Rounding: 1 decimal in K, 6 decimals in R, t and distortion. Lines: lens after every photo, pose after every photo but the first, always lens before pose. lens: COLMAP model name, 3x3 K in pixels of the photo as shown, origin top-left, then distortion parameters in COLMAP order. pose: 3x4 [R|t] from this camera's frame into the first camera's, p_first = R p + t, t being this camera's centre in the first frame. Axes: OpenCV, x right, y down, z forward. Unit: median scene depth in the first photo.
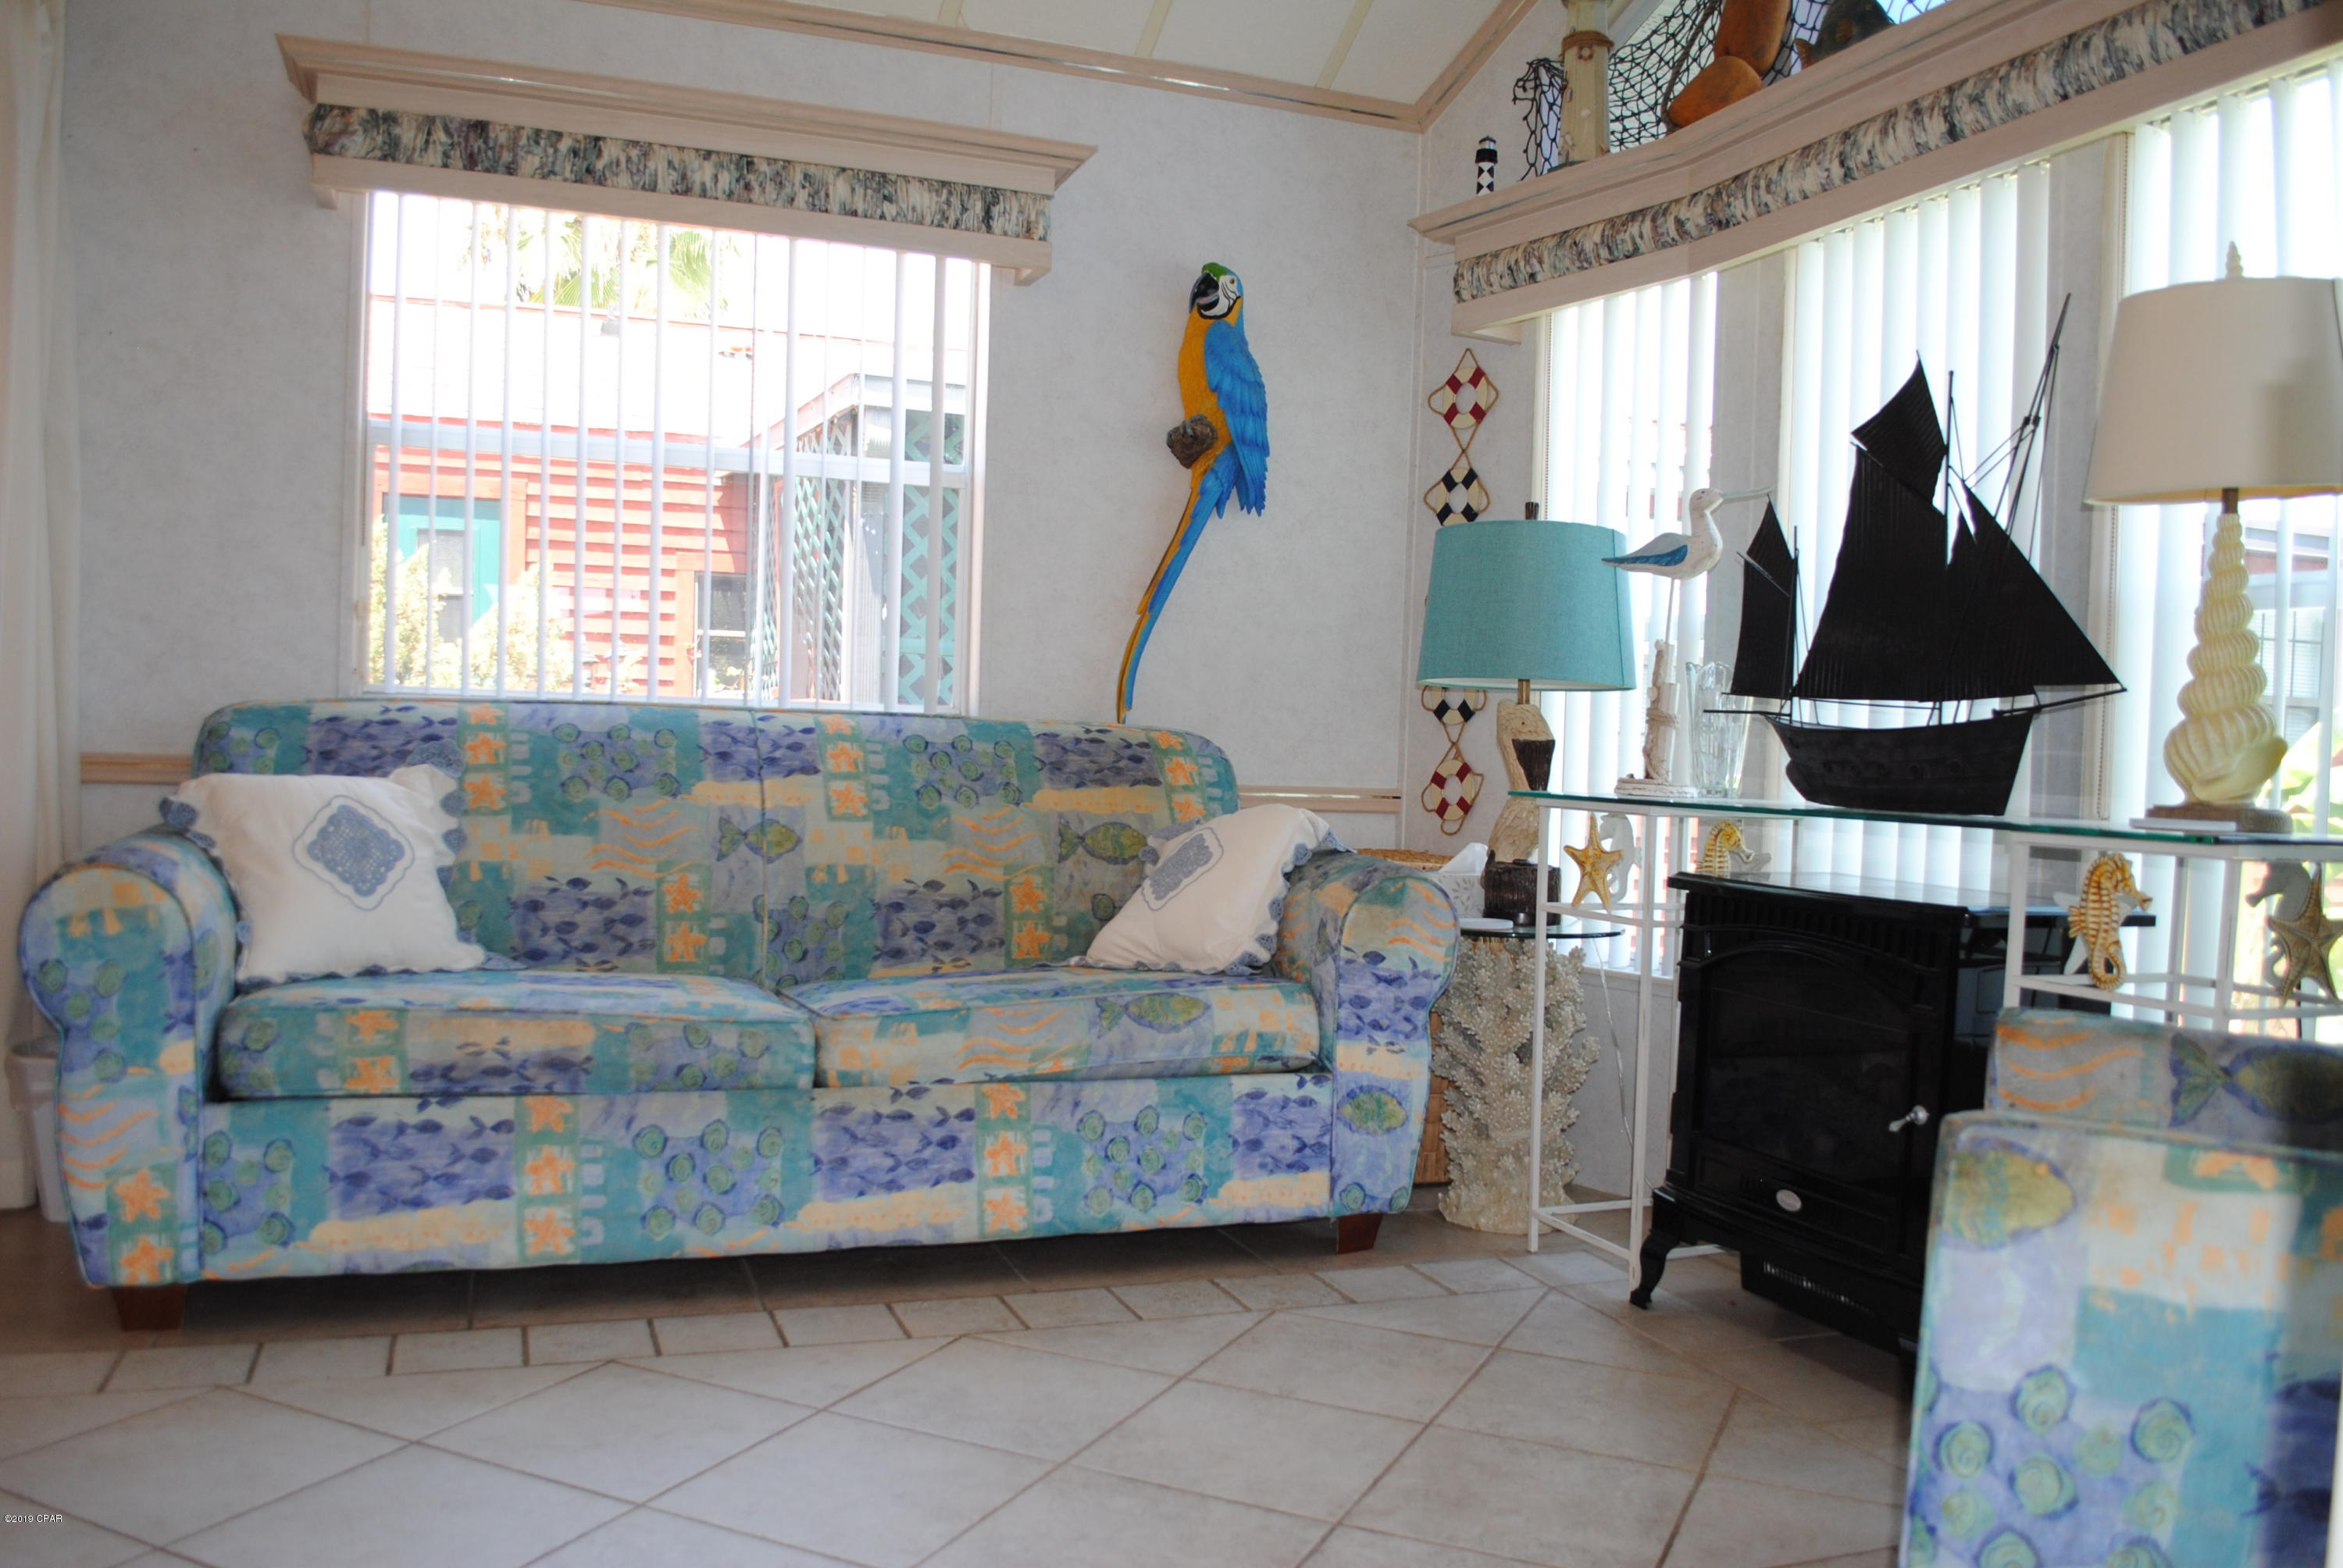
lens RADIAL K [[1874.8, 0, 1166.3], [0, 1874.8, 825.2], [0, 0, 1]] dist [-0.082652, 0.015698]
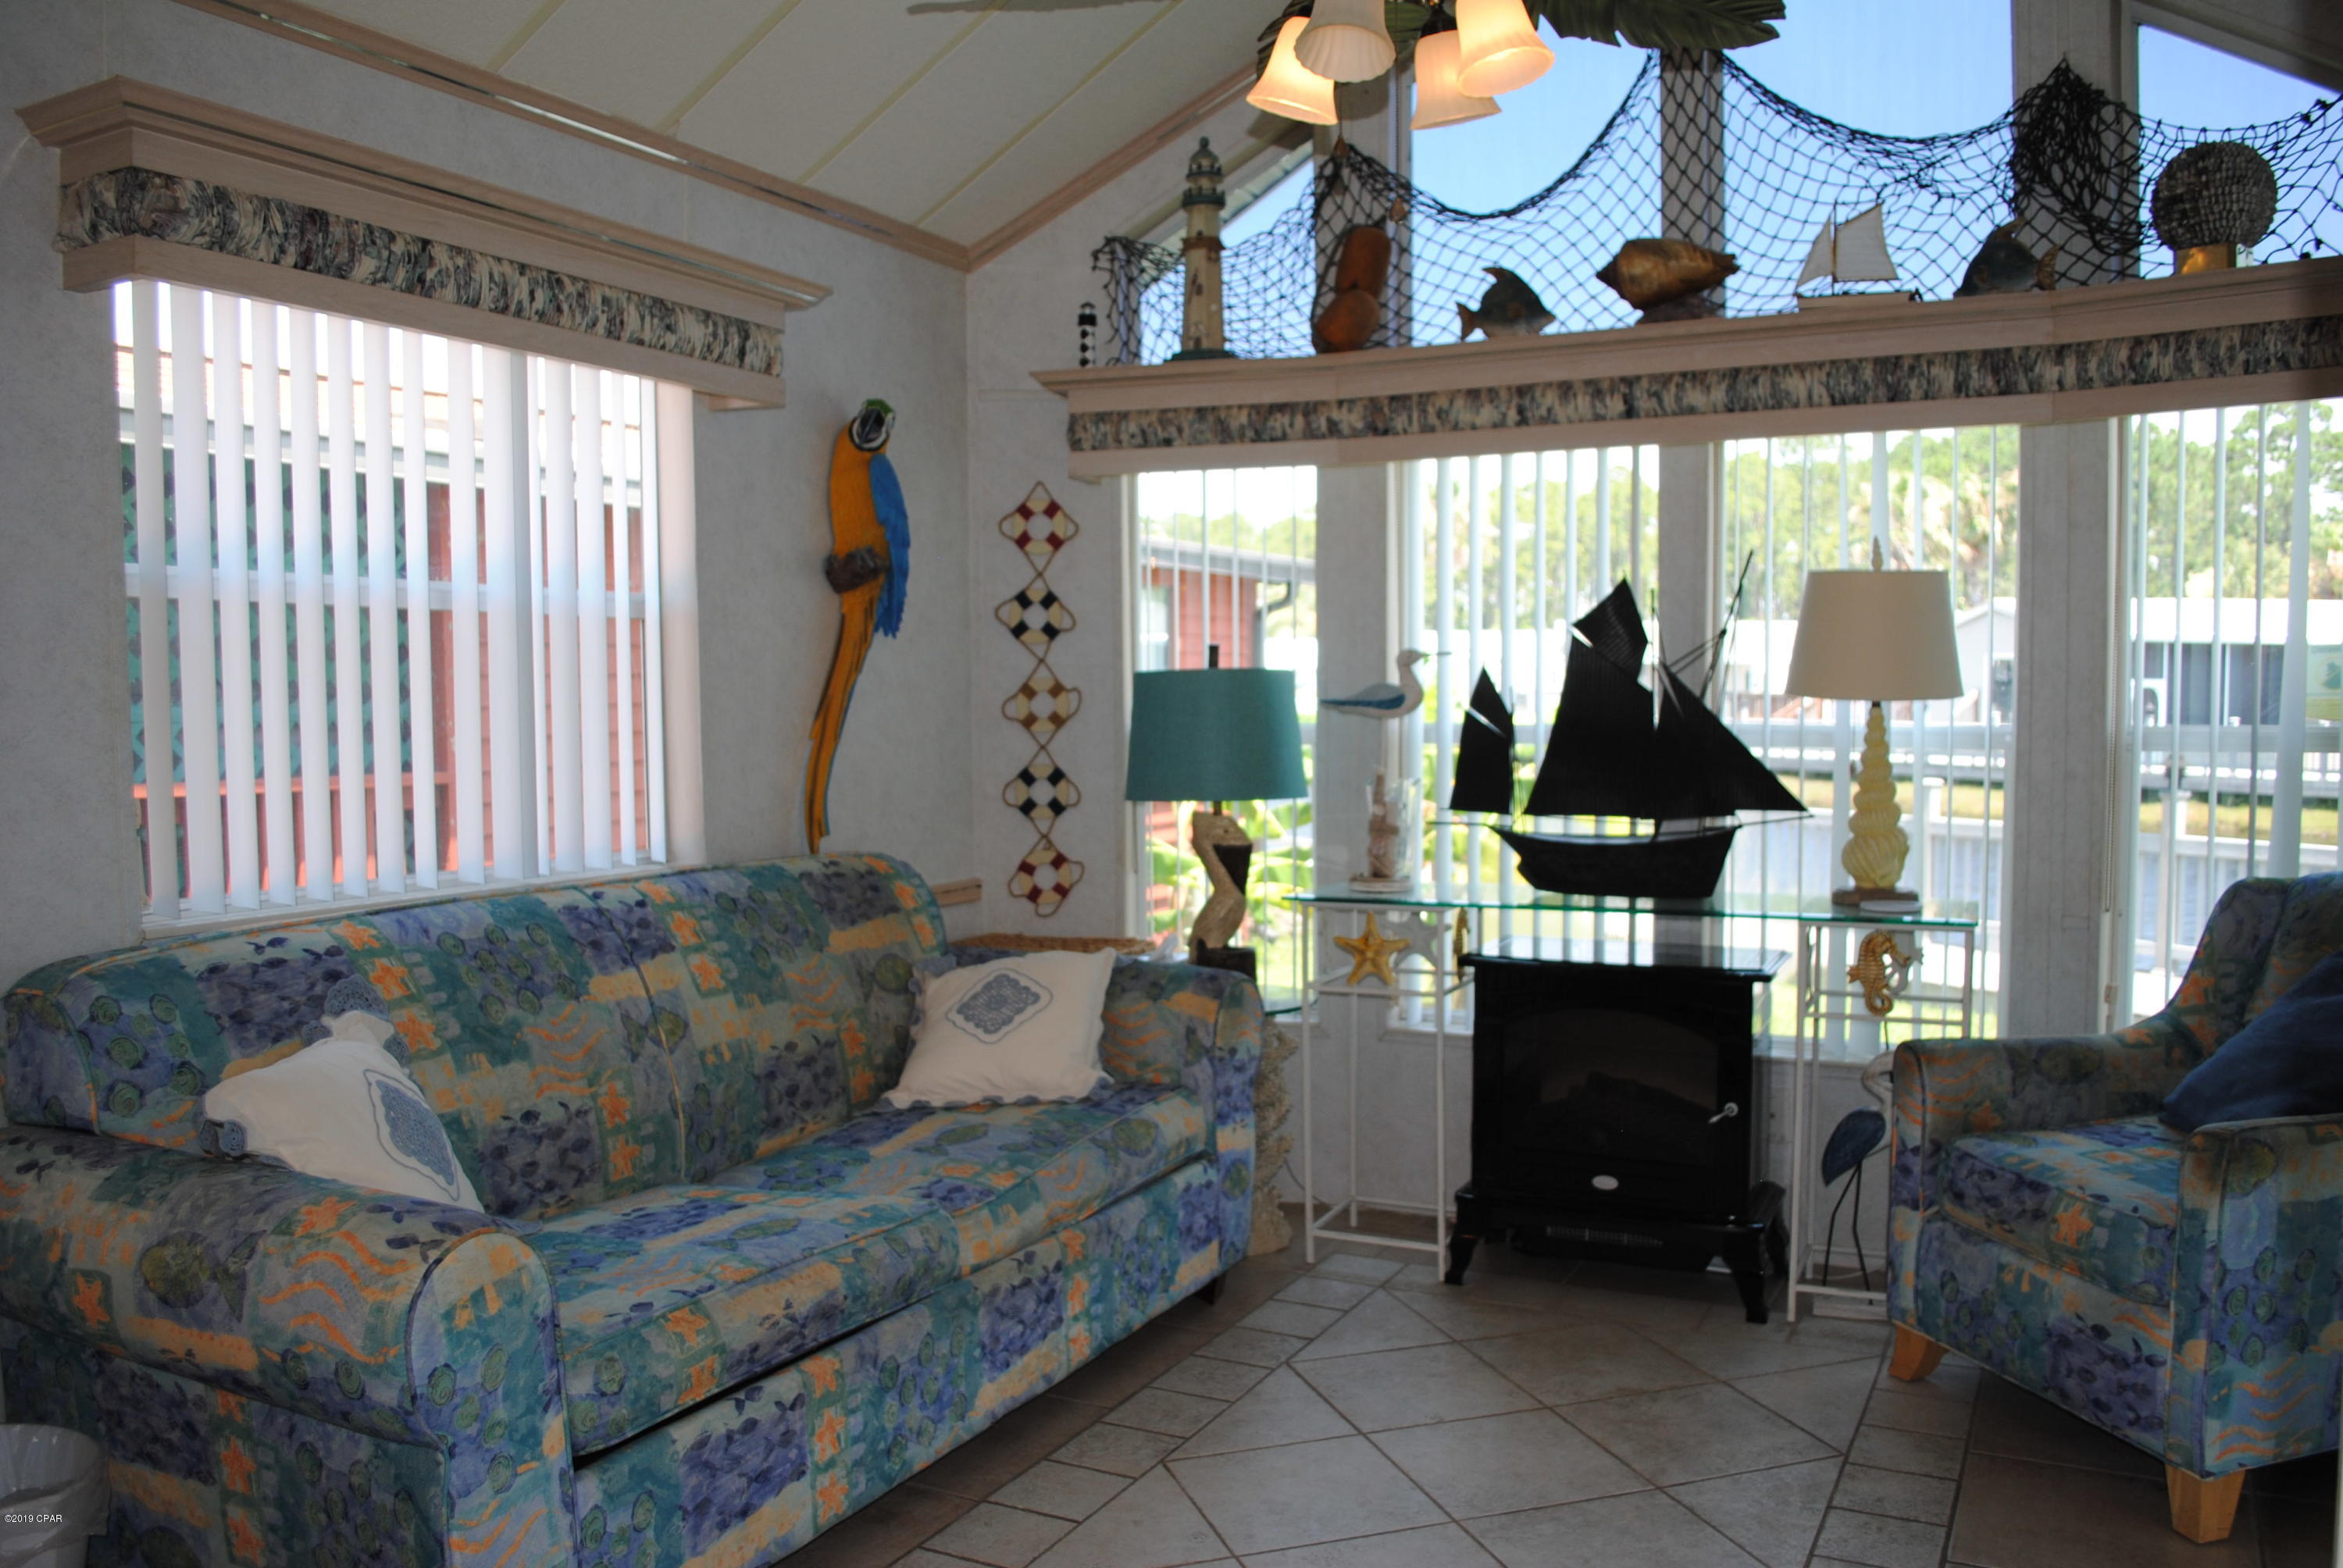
lens RADIAL K [[1874.8, 0, 1166.3], [0, 1874.8, 825.2], [0, 0, 1]] dist [-0.082652, 0.015698]
pose [[0.733574, -0.088021, 0.673885, -0.659178], [0.062352, 0.996112, 0.062235, -0.138728], [-0.676743, -0.003635, 0.736211, 0.148436]]
